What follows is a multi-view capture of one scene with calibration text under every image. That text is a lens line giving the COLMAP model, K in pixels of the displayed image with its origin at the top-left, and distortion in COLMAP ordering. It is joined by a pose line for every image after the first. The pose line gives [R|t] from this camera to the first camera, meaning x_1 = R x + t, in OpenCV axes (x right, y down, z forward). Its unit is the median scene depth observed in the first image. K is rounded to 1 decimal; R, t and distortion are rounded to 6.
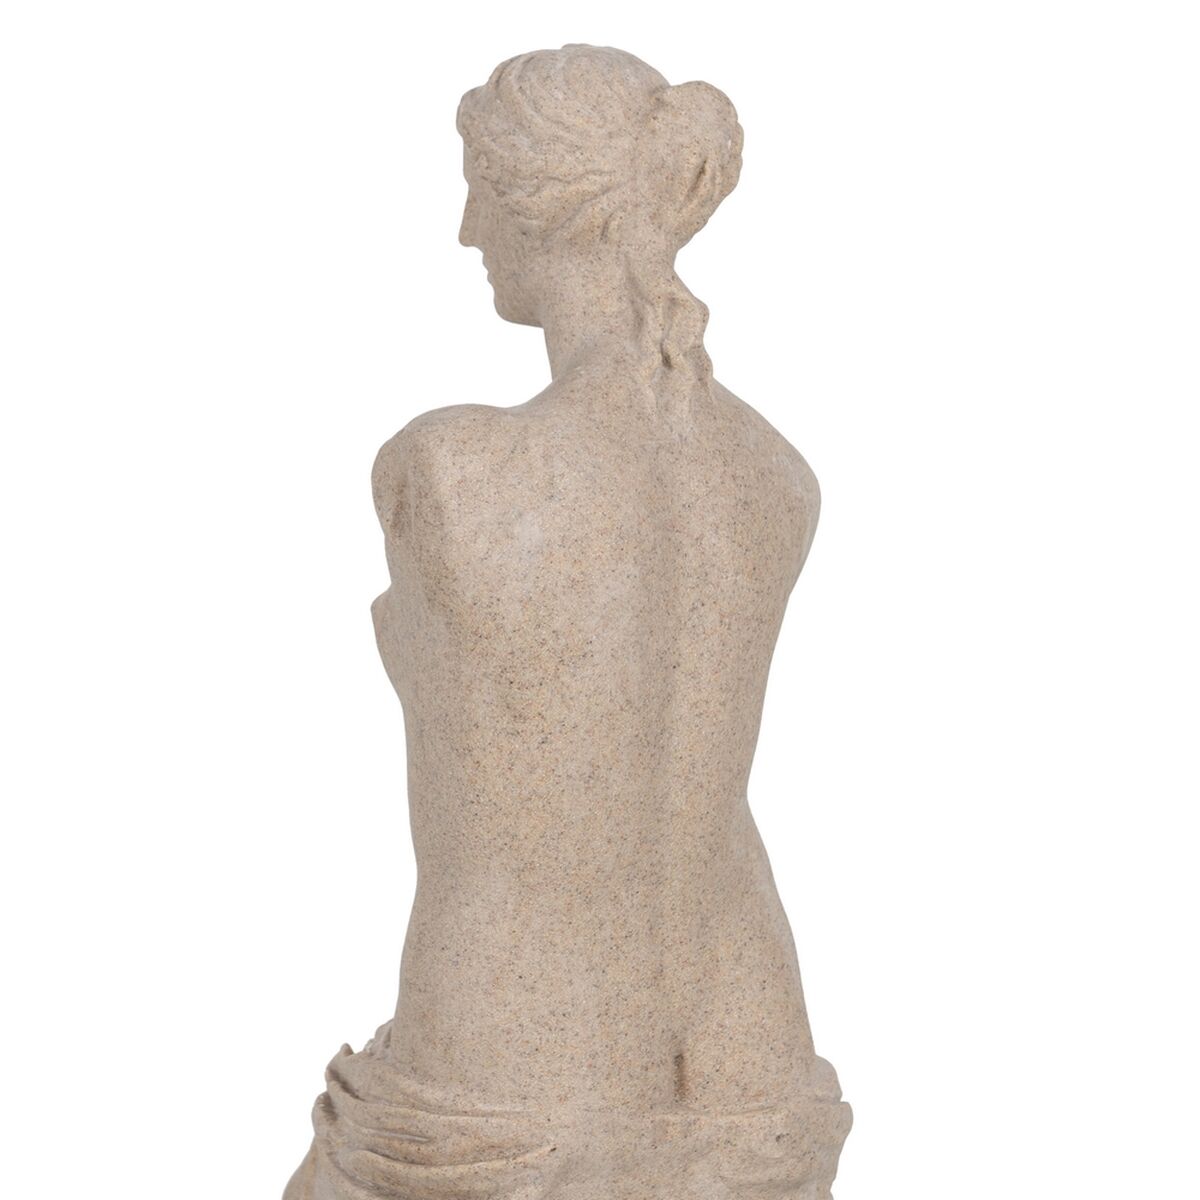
lens RADIAL K [[5599.2, 0, 600.0], [0, 5599.2, 600.0], [0, 0, 1]] dist [0.029355, 7.363842]
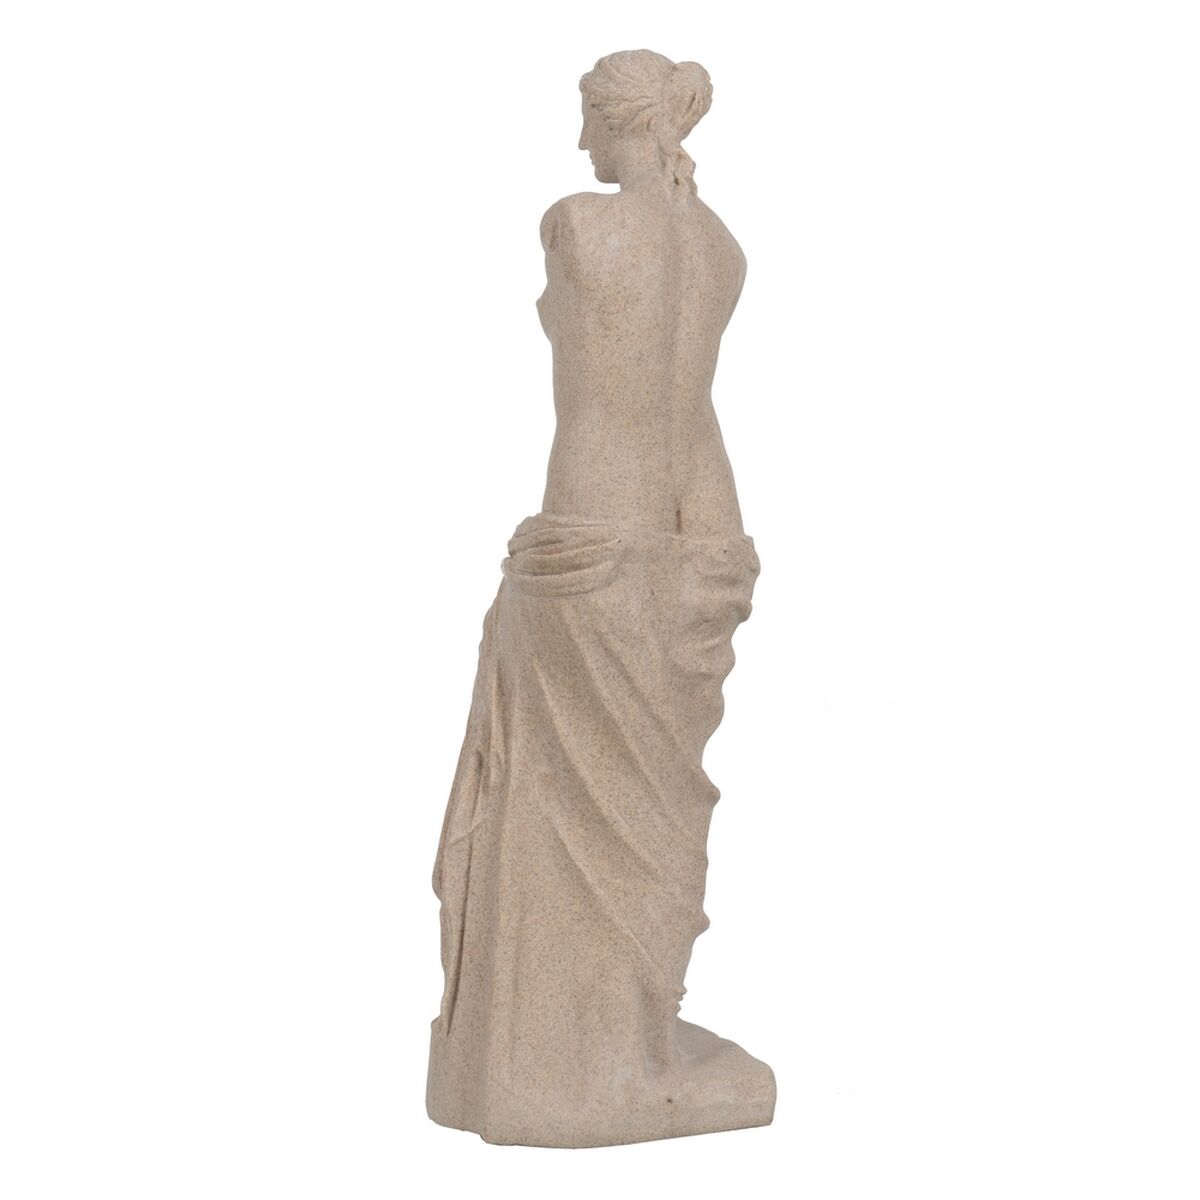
lens RADIAL K [[5599.2, 0, 600.0], [0, 5599.2, 600.0], [0, 0, 1]] dist [0.029355, 7.363842]
pose [[0.999895, 0.014198, 0.002939, -0.021687], [-0.013400, 0.982317, -0.186745, 0.519819], [-0.005539, 0.186686, 0.982404, -1.095395]]
